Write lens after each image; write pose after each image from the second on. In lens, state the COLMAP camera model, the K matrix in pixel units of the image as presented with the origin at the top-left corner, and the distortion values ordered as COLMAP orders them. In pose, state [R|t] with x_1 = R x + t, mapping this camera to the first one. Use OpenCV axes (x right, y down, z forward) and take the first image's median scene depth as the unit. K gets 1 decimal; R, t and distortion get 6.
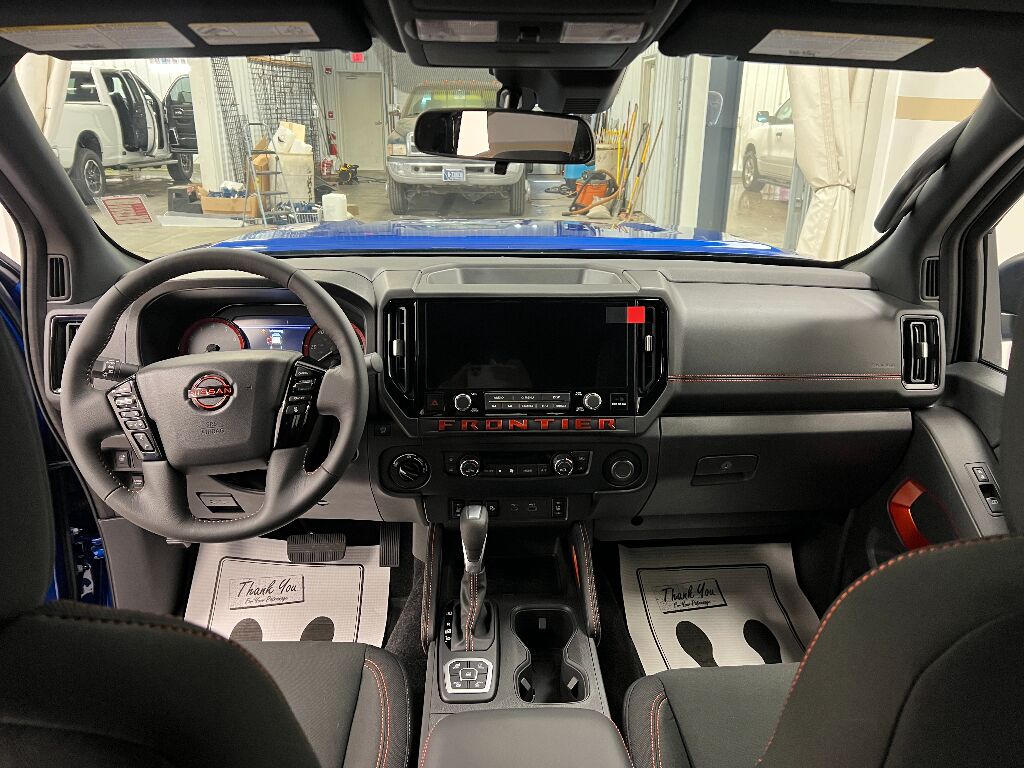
lens RADIAL K [[748.9, 0, 512.0], [0, 748.9, 384.0], [0, 0, 1]] dist [0.000082, -0.005879]
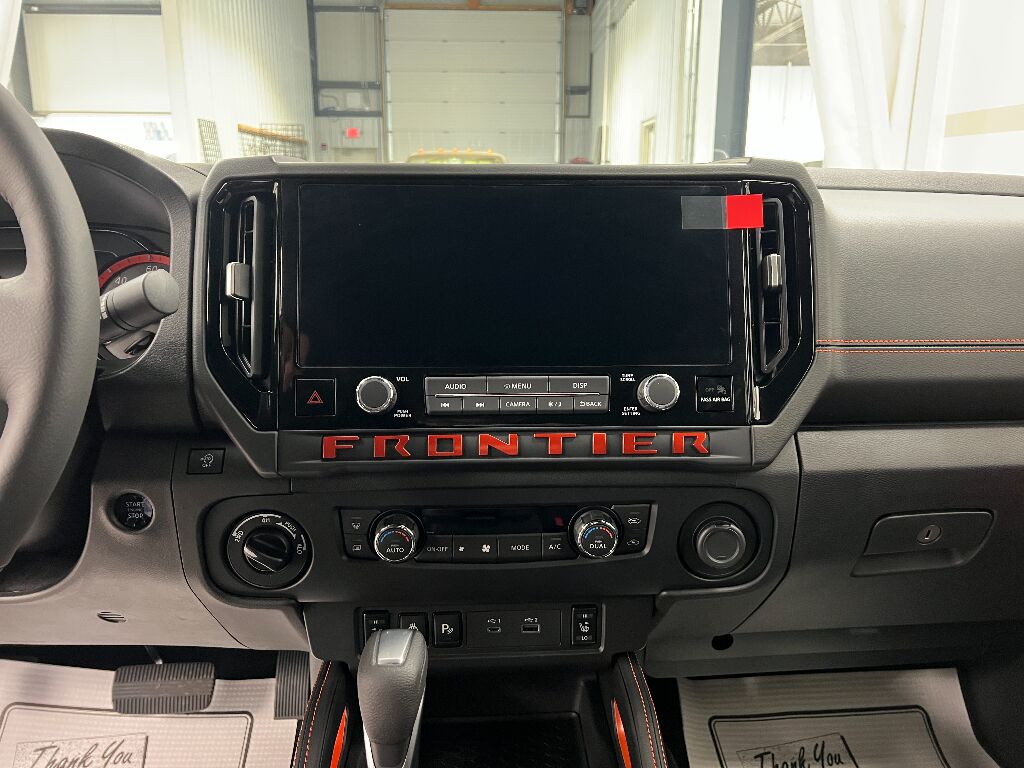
lens RADIAL K [[748.9, 0, 512.0], [0, 748.9, 384.0], [0, 0, 1]] dist [0.000082, -0.005879]
pose [[0.999972, -0.007277, 0.001557, 0.016077], [0.007403, 0.993966, -0.109443, 0.065457], [-0.000751, 0.109451, 0.993992, 0.526982]]
